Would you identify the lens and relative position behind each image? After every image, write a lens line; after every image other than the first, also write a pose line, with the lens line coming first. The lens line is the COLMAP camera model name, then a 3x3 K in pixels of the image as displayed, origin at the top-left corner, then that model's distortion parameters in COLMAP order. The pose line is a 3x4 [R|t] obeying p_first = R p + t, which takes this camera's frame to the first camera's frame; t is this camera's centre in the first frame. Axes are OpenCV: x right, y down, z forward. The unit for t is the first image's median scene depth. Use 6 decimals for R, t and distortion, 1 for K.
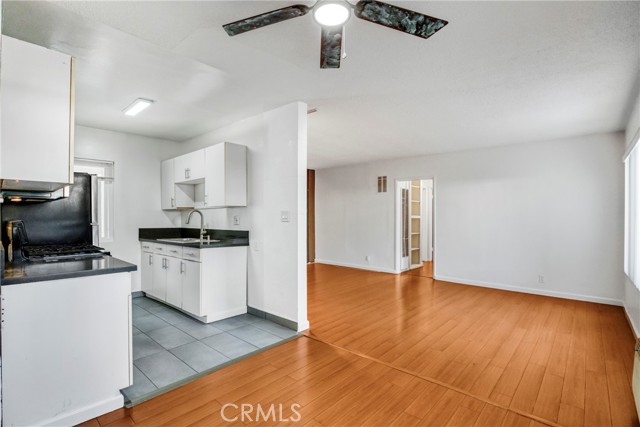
lens RADIAL K [[305.8, 0, 318.0], [0, 305.8, 215.2], [0, 0, 1]] dist [-0.022687, 0.001282]
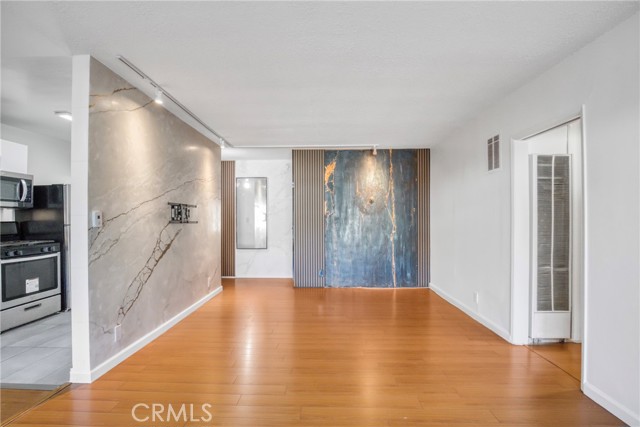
lens RADIAL K [[305.8, 0, 326.5], [0, 305.8, 214.1], [0, 0, 1]] dist [-0.022687, 0.001282]
pose [[0.649436, -0.005524, -0.760396, 0.630600], [0.004786, 0.999983, -0.003177, -0.003664], [0.760401, -0.001576, 0.649452, 0.732744]]
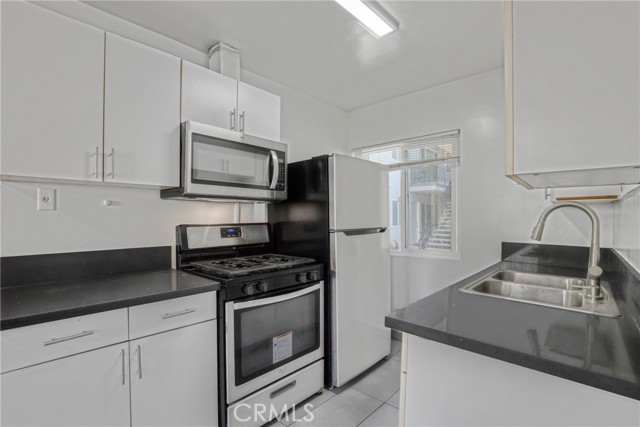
lens RADIAL K [[305.8, 0, 317.7], [0, 305.8, 216.2], [0, 0, 1]] dist [-0.022687, 0.001282]
pose [[-0.009607, 0.003494, -0.999948, -0.056278], [0.002009, 0.999992, 0.003475, -0.002853], [0.999952, -0.001975, -0.009614, 0.706958]]
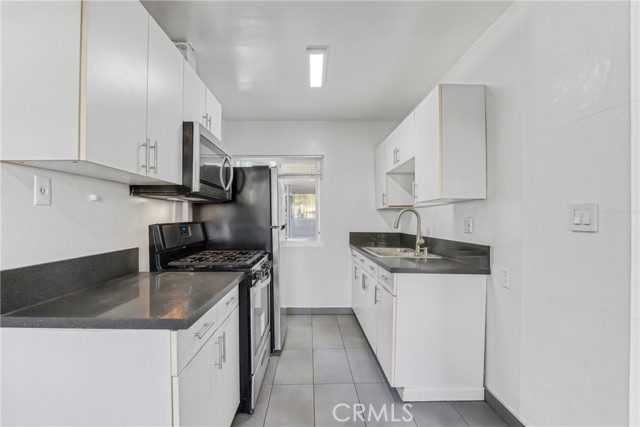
lens RADIAL K [[305.8, 0, 309.5], [0, 305.8, 217.0], [0, 0, 1]] dist [-0.022687, 0.001282]
pose [[0.673200, -0.000361, -0.739461, -0.046621], [0.001111, 0.999999, 0.000524, 0.001657], [0.739460, -0.001174, 0.673200, 0.377389]]
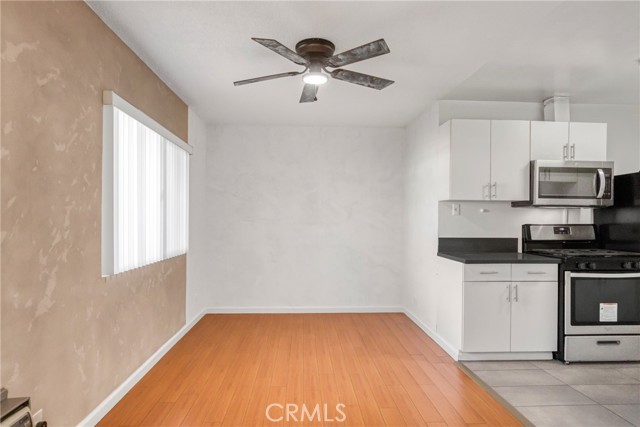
lens RADIAL K [[370.4, 0, 316.4], [0, 370.4, 218.2], [0, 0, 1]] dist [-0.007985, -0.002604]
pose [[-0.713178, -0.000660, -0.700982, 0.420203], [-0.001794, 0.999998, 0.000884, -0.002397], [0.700980, 0.001888, -0.713178, 0.765021]]
